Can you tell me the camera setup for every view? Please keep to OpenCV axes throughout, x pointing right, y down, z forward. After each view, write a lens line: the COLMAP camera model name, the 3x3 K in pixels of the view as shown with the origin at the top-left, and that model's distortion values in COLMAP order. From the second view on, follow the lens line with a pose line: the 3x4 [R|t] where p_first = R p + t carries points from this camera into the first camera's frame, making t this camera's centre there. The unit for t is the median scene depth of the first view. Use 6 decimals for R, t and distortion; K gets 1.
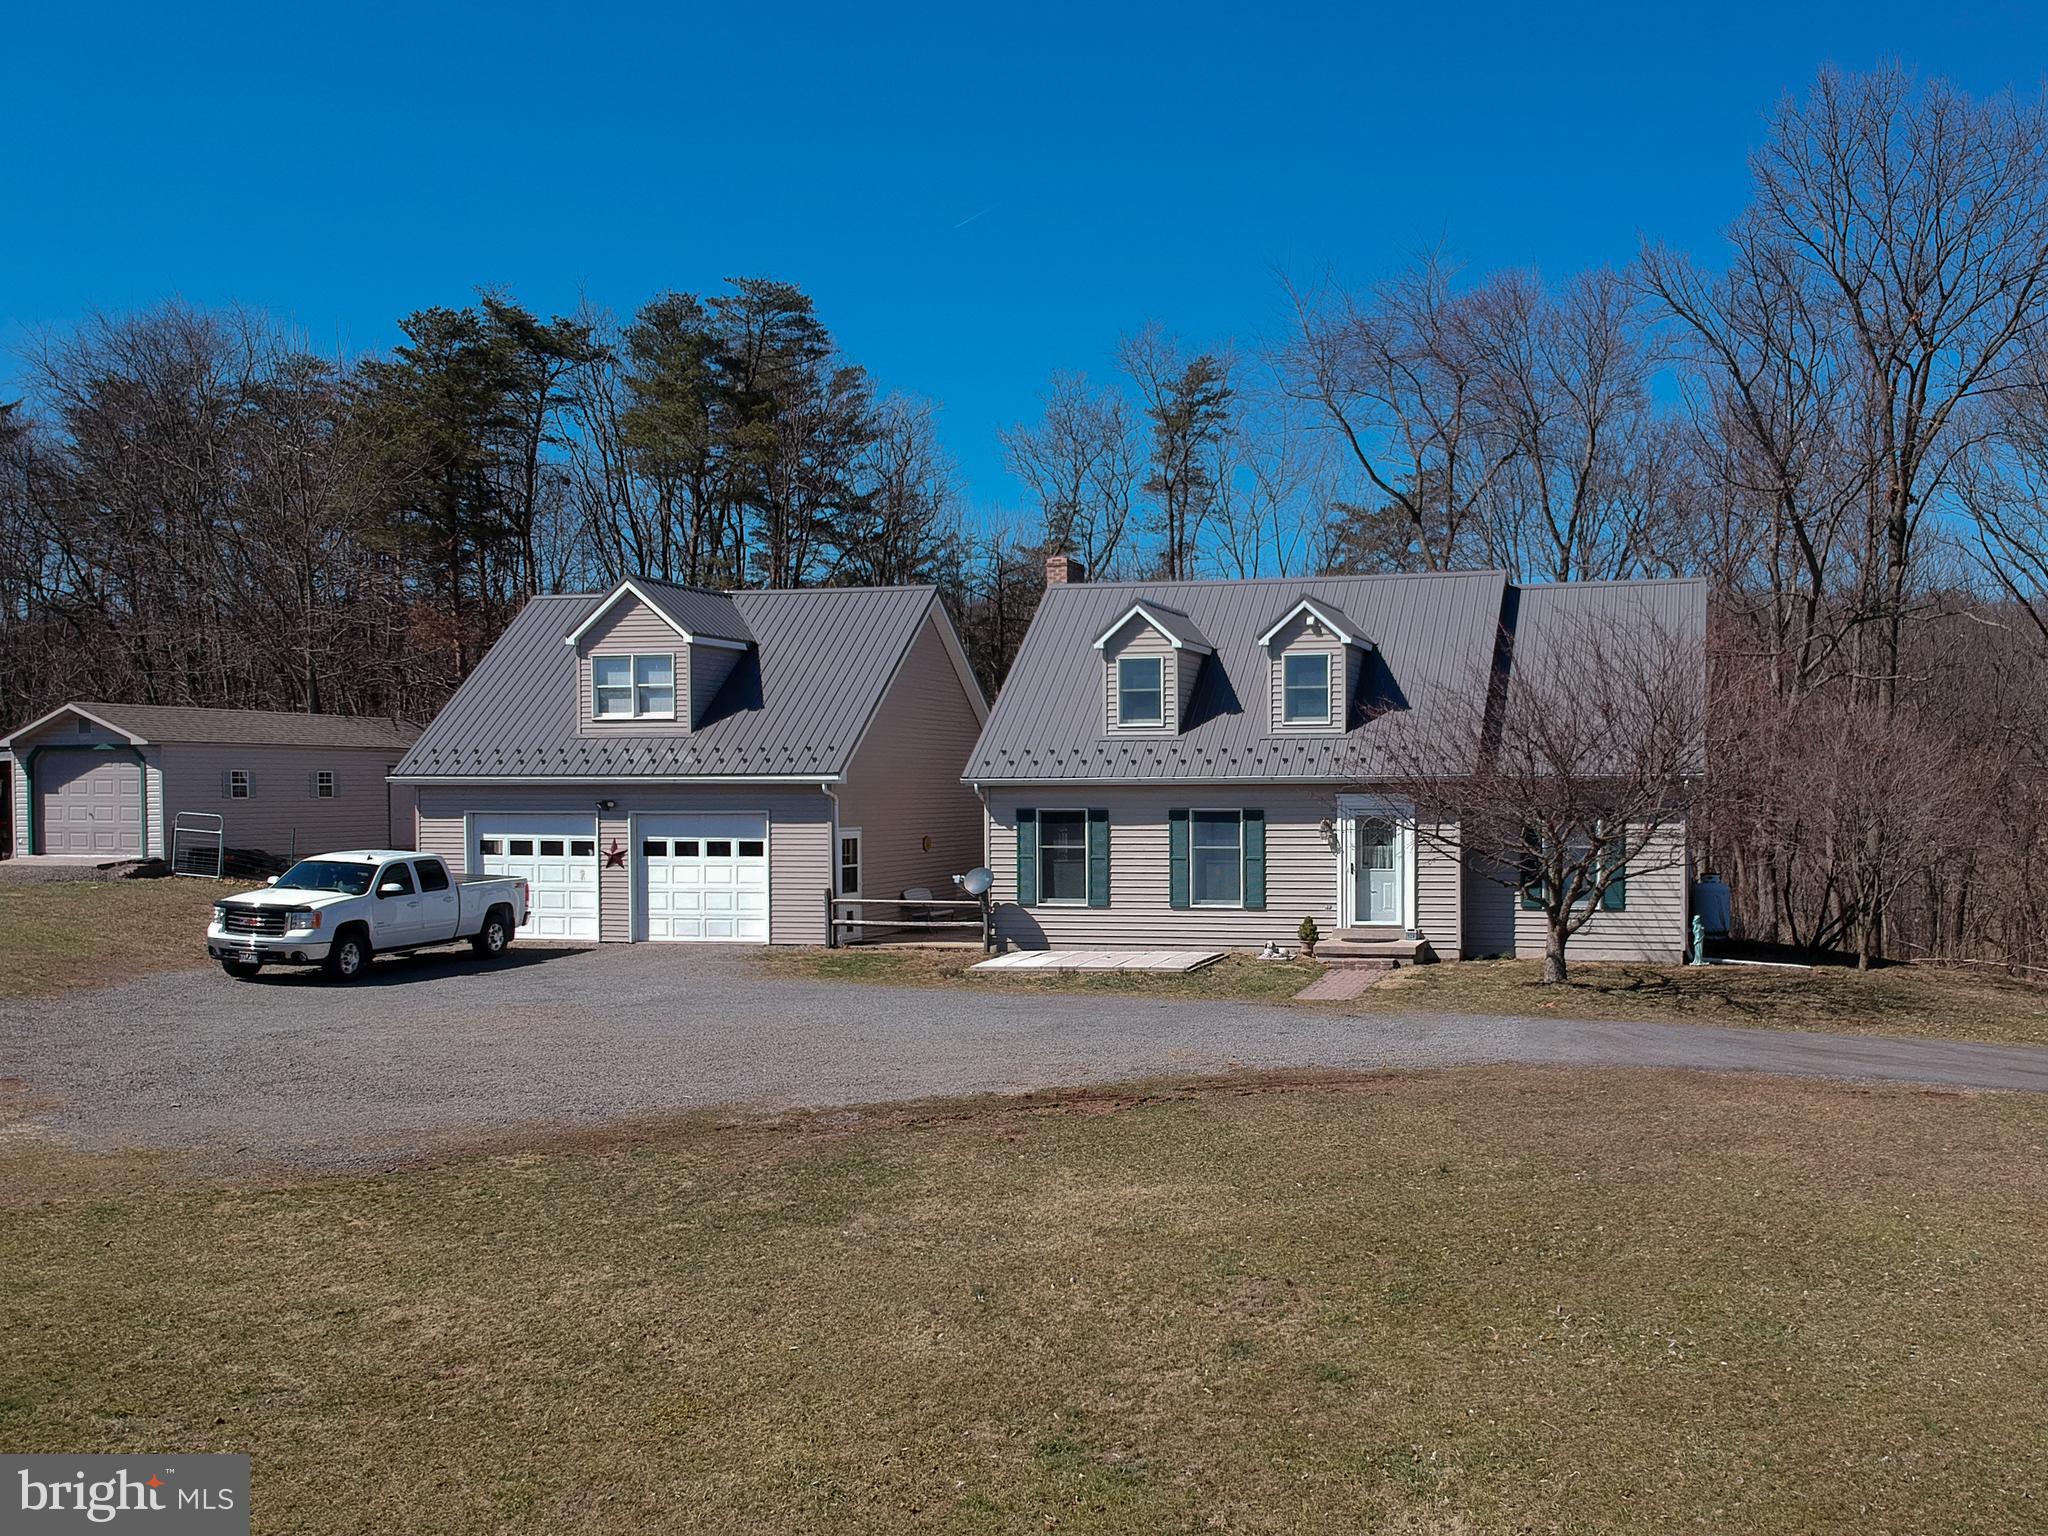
lens RADIAL K [[1856.4, 0, 1238.9], [0, 1856.4, 831.0], [0, 0, 1]] dist [0.092456, -0.002311]
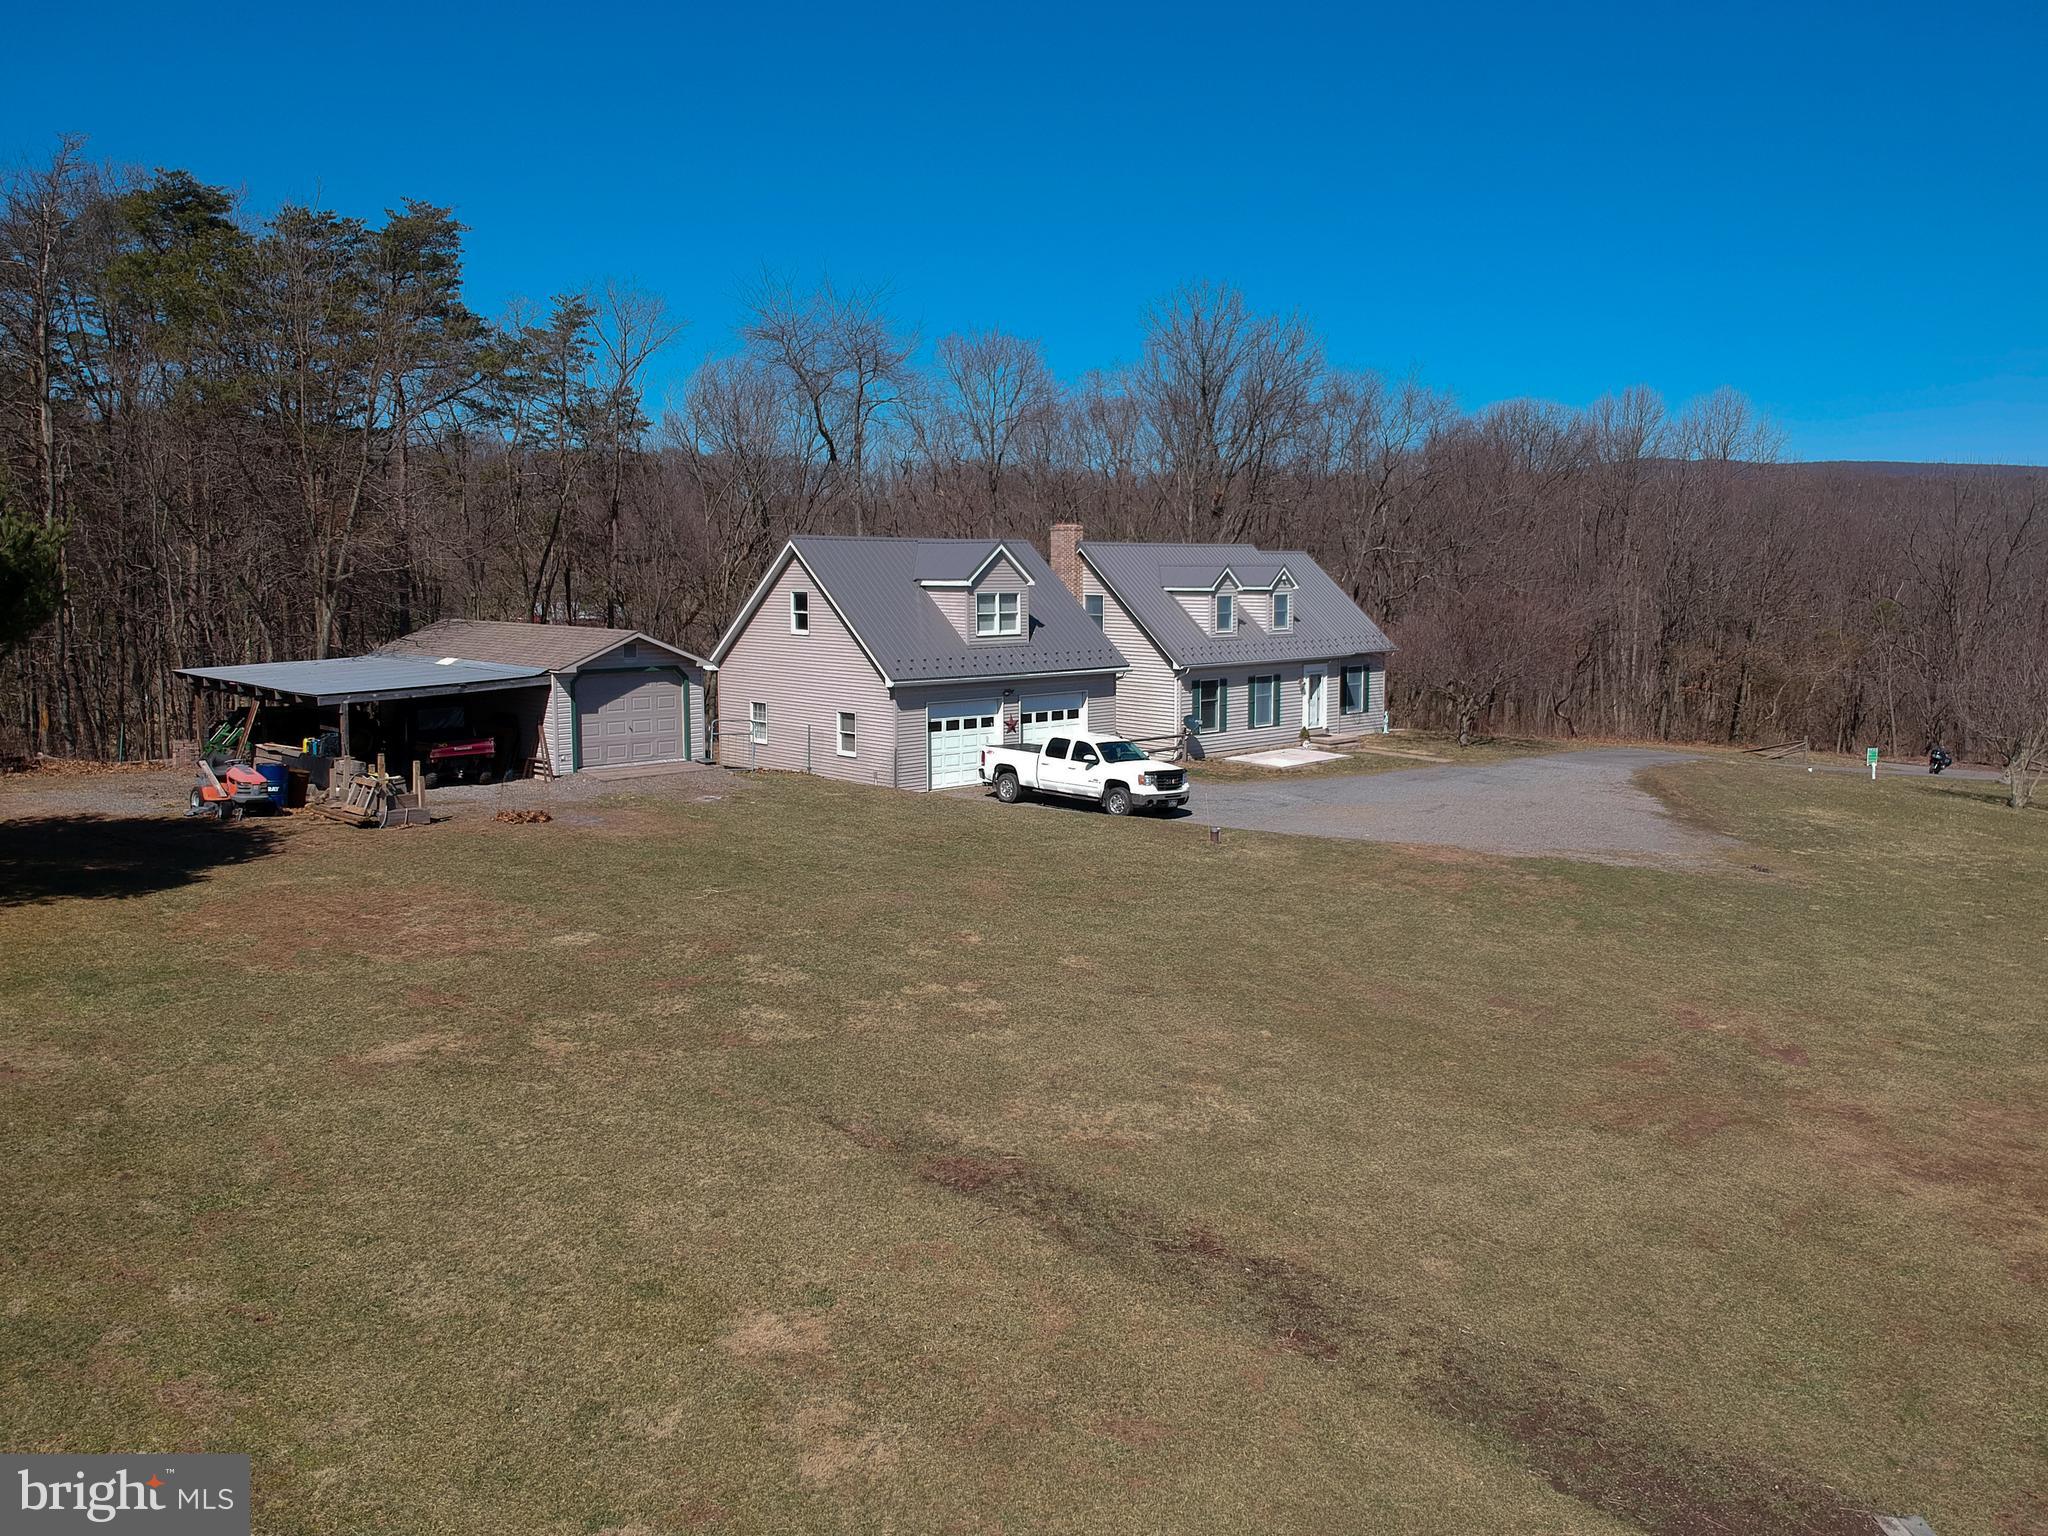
lens RADIAL K [[1559.4, 0, 1030.0], [0, 1559.4, 708.7], [0, 0, 1]] dist [0.062854, -0.007392]
pose [[0.547988, -0.074788, 0.833136, -1.476607], [0.014390, 0.996691, 0.080006, -0.108755], [-0.836362, -0.031854, 0.547251, 0.307217]]
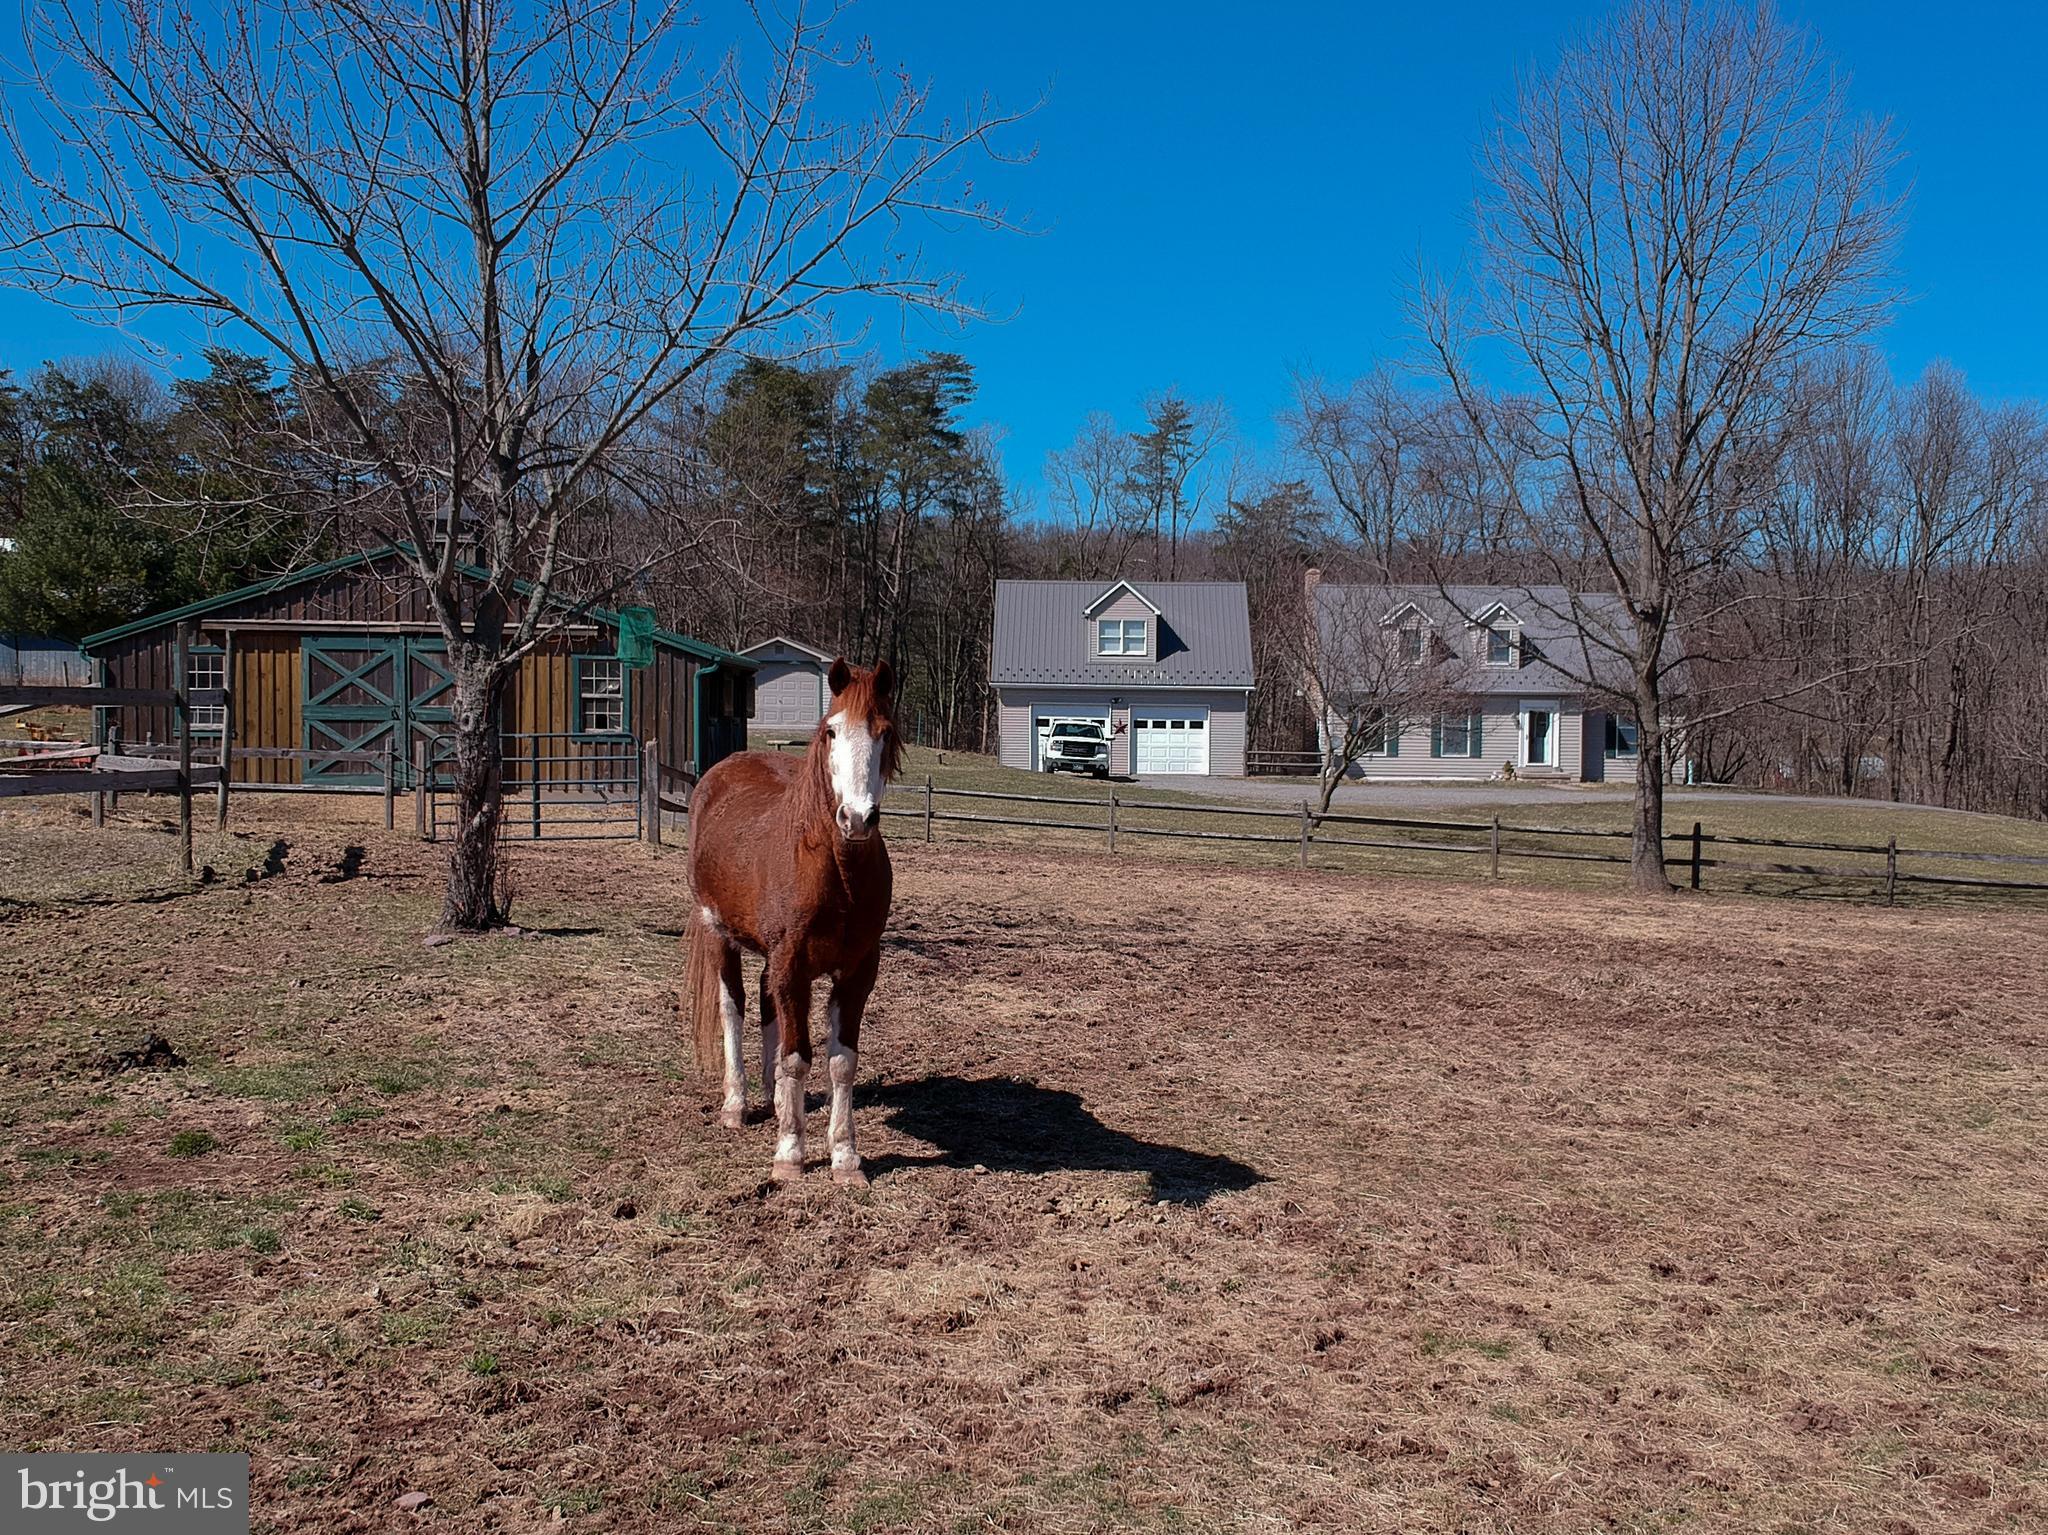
lens RADIAL K [[2087.2, 0, 1024.0], [0, 2087.2, 767.5], [0, 0, 1]] dist [0.226346, -0.784061]
pose [[0.977412, 0.011054, 0.211054, -0.920887], [-0.011139, 0.999938, -0.000785, 0.059118], [-0.211050, -0.001584, 0.977474, -1.081115]]
